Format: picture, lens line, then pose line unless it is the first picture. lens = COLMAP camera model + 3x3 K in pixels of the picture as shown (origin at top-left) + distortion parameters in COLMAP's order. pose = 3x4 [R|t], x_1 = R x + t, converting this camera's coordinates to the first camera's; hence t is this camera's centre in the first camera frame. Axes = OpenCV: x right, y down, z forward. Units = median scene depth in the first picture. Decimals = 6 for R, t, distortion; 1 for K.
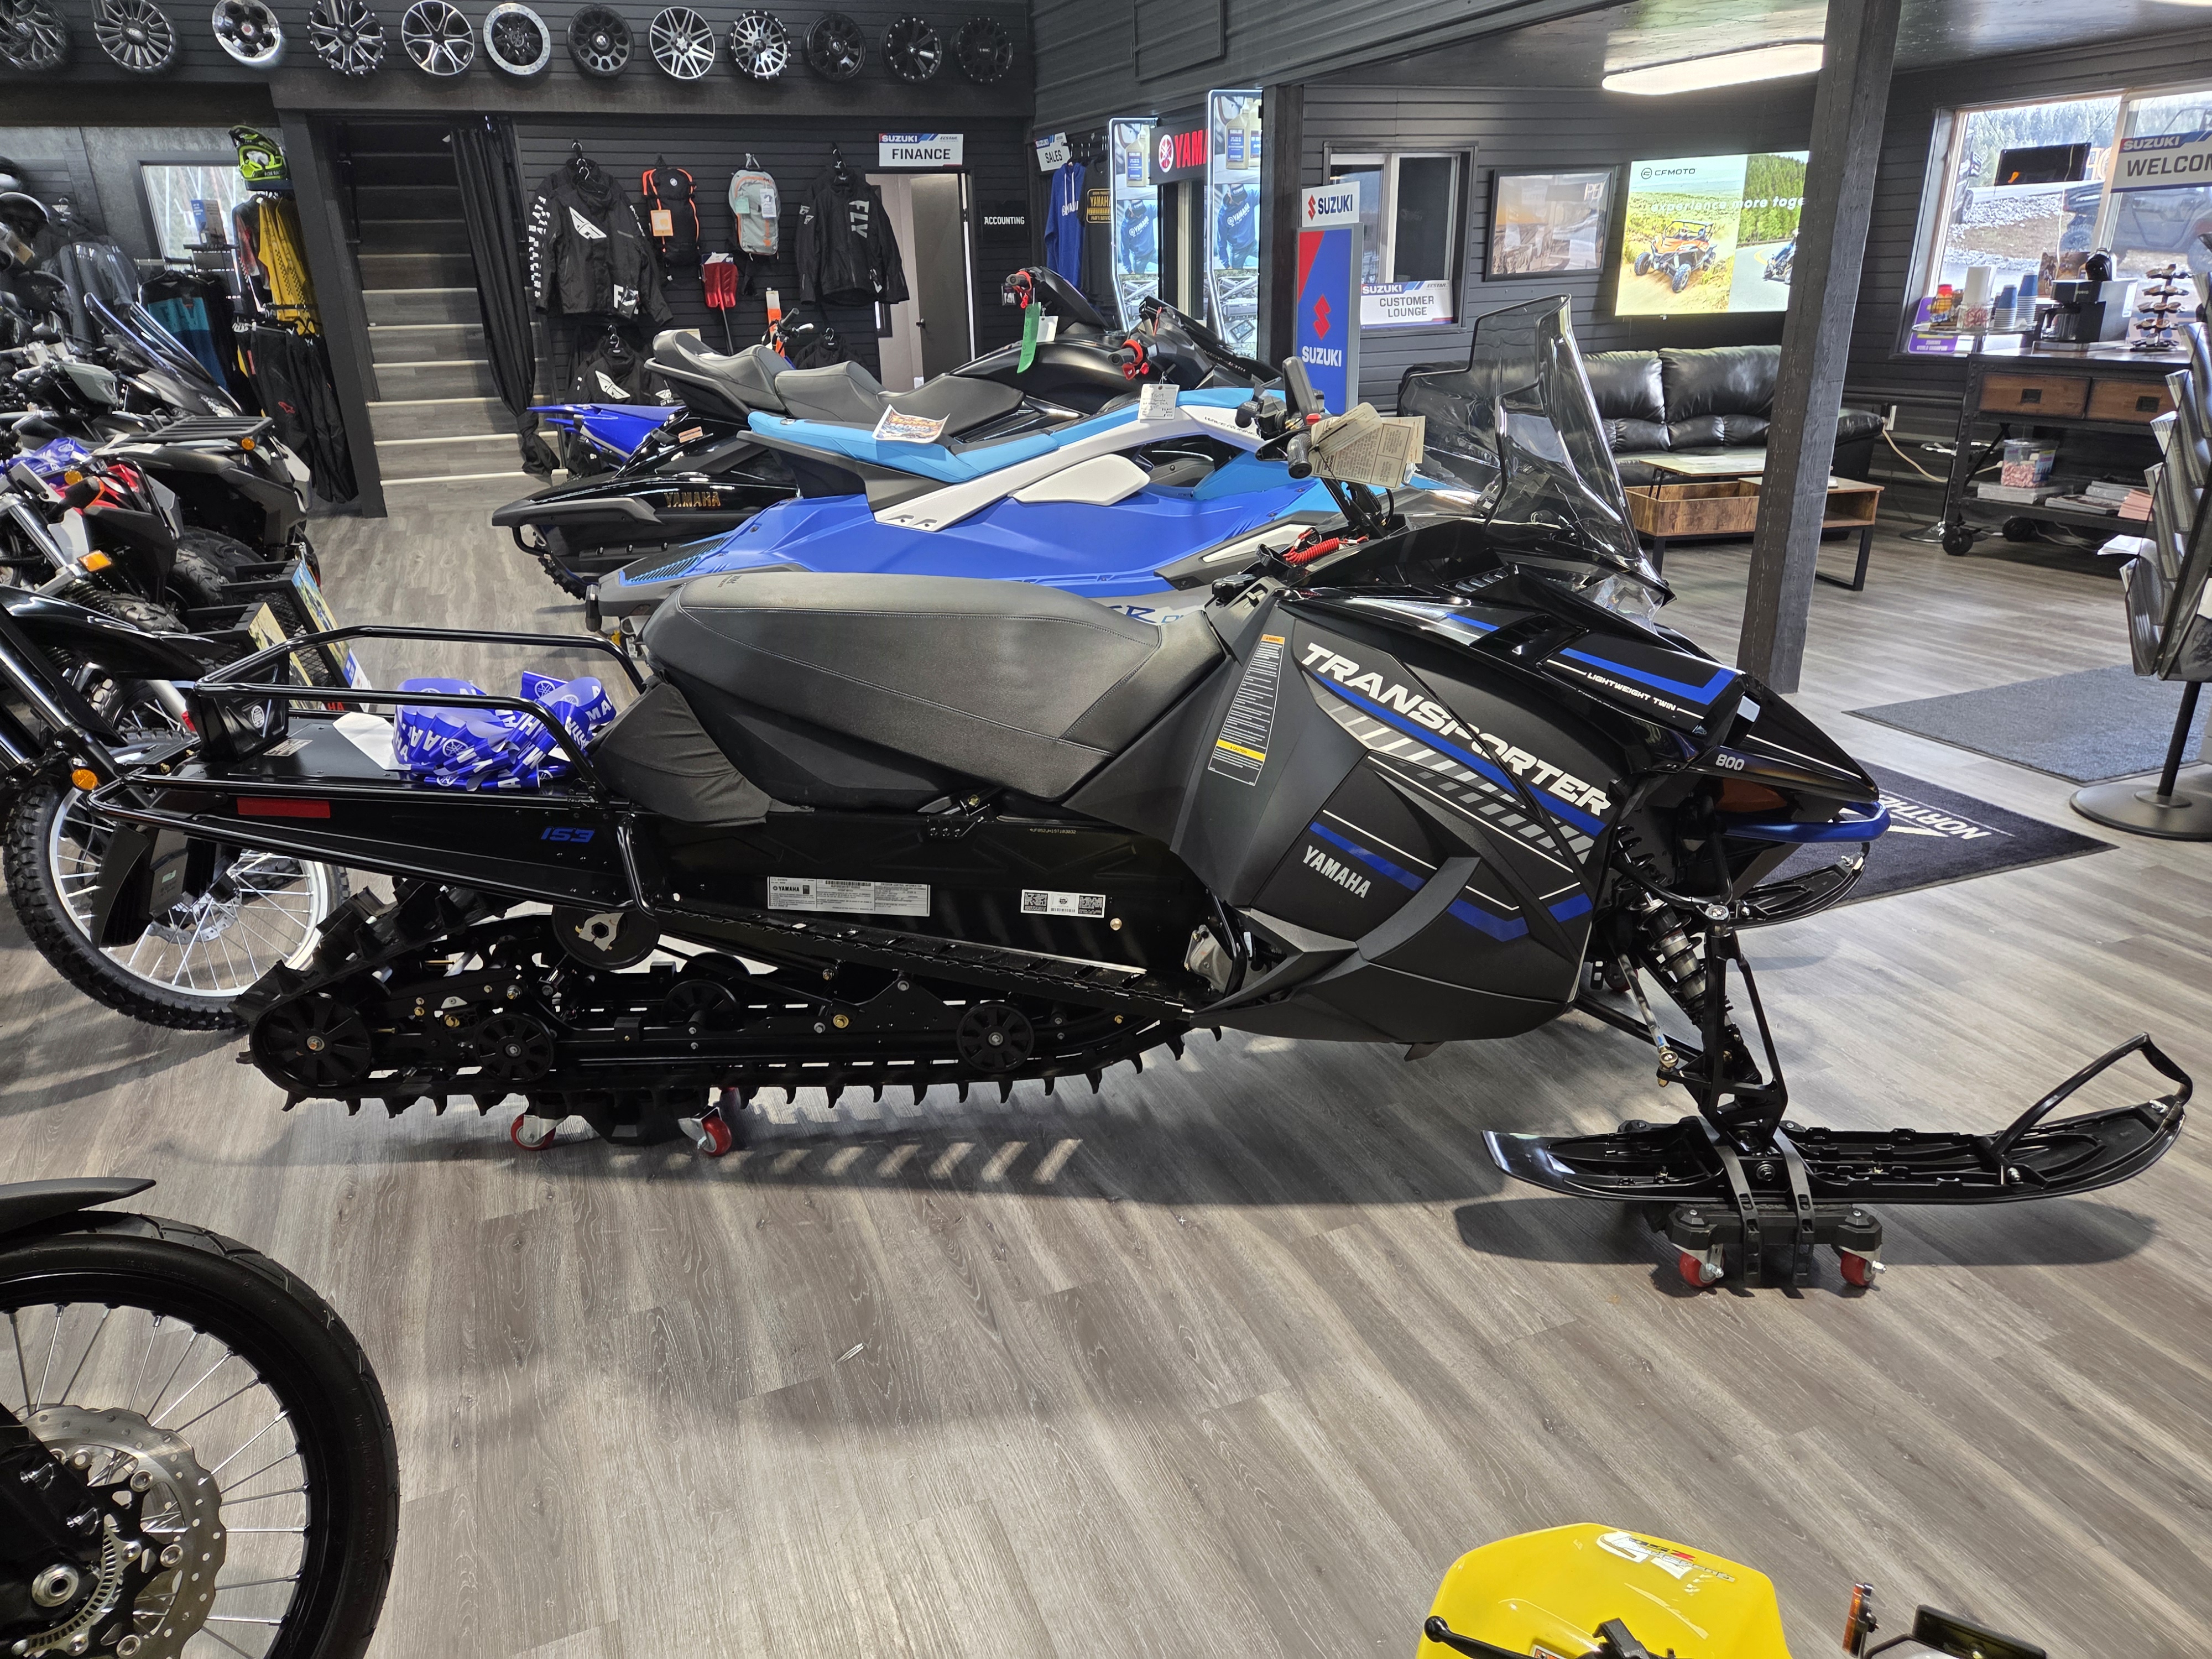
lens RADIAL K [[1505.3, 0, 1106.0], [0, 1505.3, 829.5], [0, 0, 1]] dist [0.060940, -0.040075]
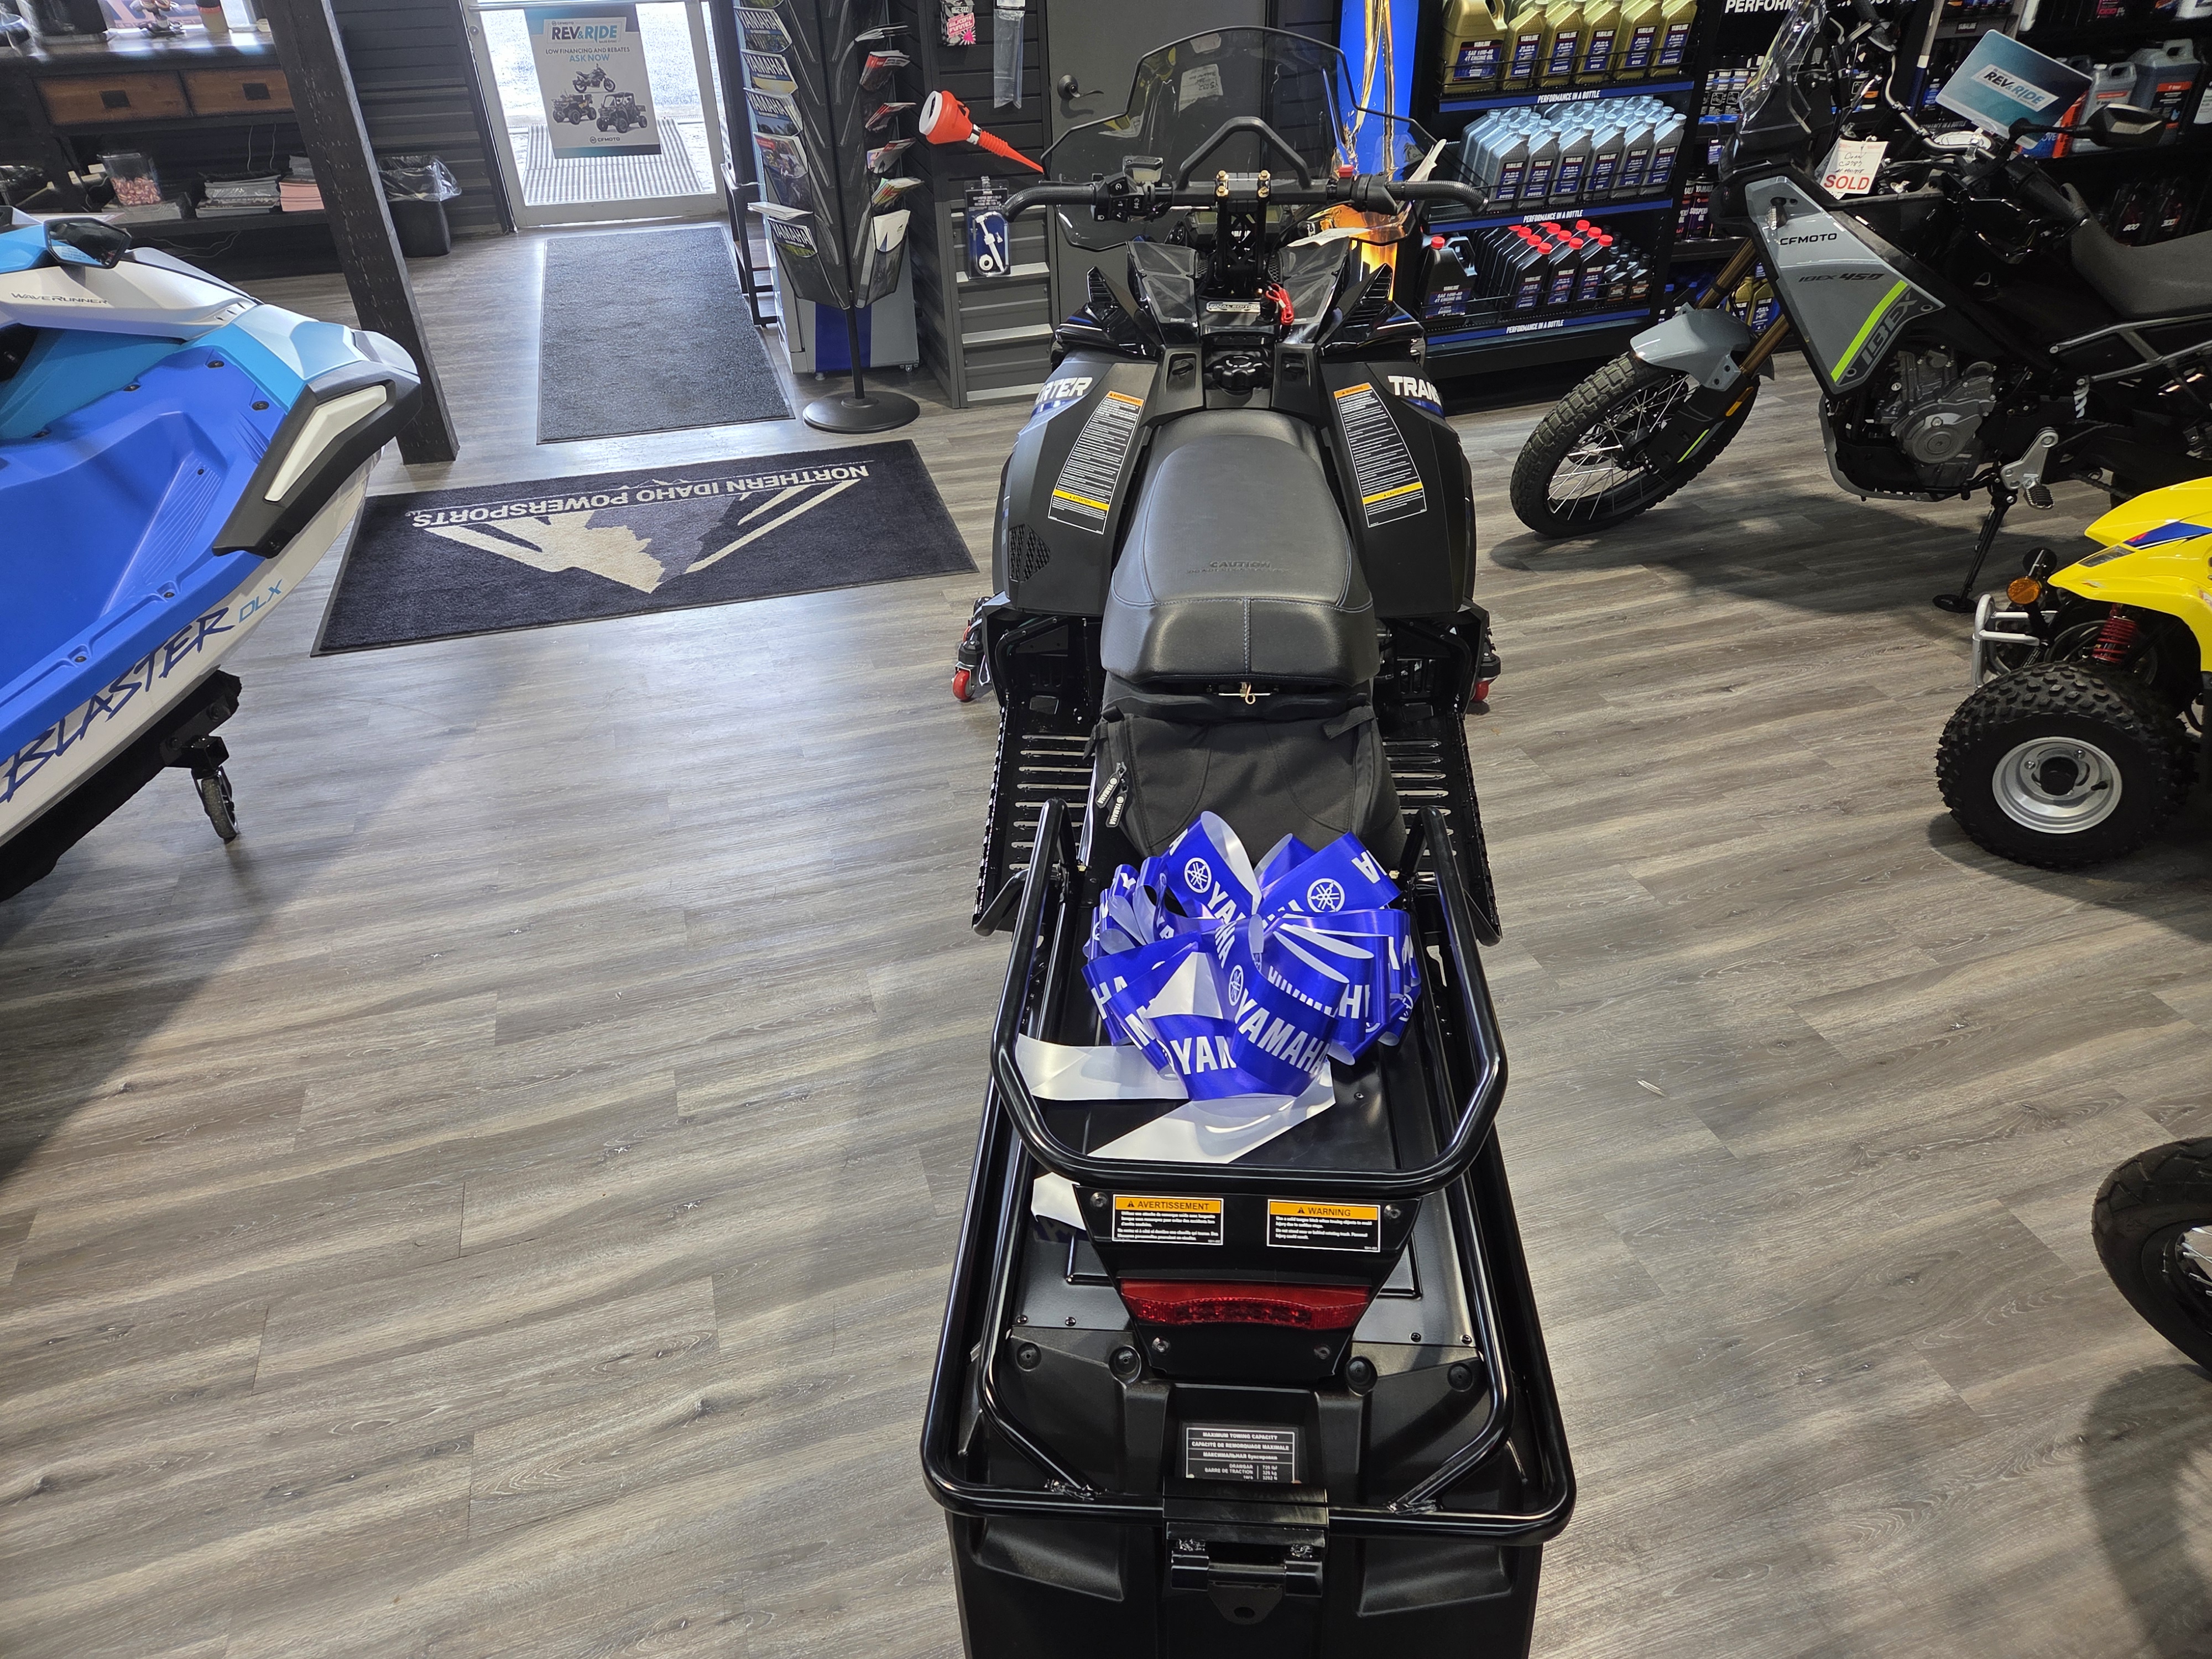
lens RADIAL K [[1505.3, 0, 1106.0], [0, 1505.3, 829.5], [0, 0, 1]] dist [0.060940, -0.040075]
pose [[0.117738, -0.541692, 0.832291, -0.514638], [0.372654, 0.800970, 0.468590, -0.235702], [-0.920471, 0.254985, 0.296168, 0.488846]]
